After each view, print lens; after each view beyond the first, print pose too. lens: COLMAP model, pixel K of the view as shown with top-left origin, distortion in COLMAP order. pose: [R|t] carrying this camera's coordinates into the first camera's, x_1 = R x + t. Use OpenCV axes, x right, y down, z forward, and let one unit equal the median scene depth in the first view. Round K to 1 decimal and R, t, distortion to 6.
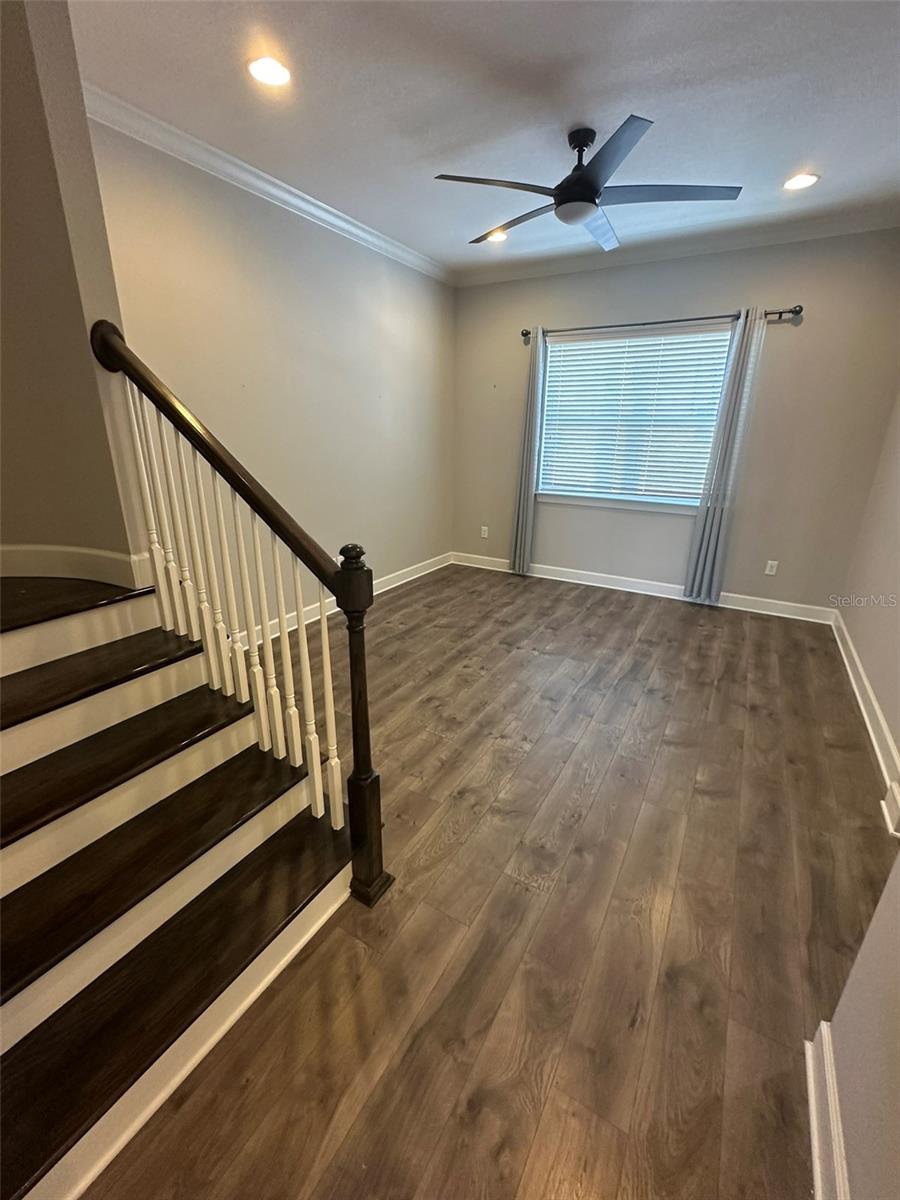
lens RADIAL K [[485.3, 0, 450.3], [0, 485.3, 594.8], [0, 0, 1]] dist [-0.009581, -0.000123]
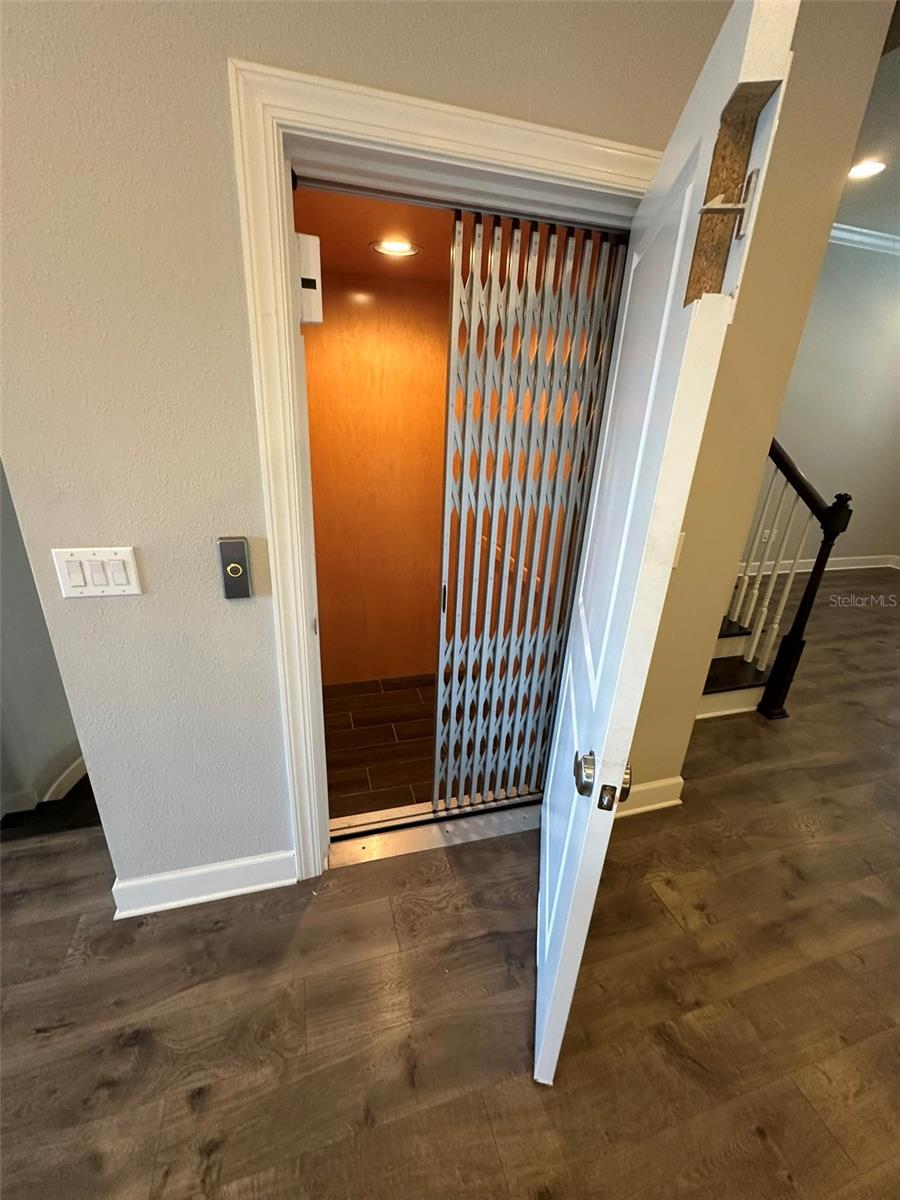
lens RADIAL K [[485.3, 0, 451.5], [0, 485.3, 605.9], [0, 0, 1]] dist [-0.009581, -0.000123]
pose [[0.727794, 0.276834, -0.627438, -0.026834], [-0.247172, 0.959302, 0.136551, 0.295692], [0.639704, 0.055704, 0.766600, -0.891406]]
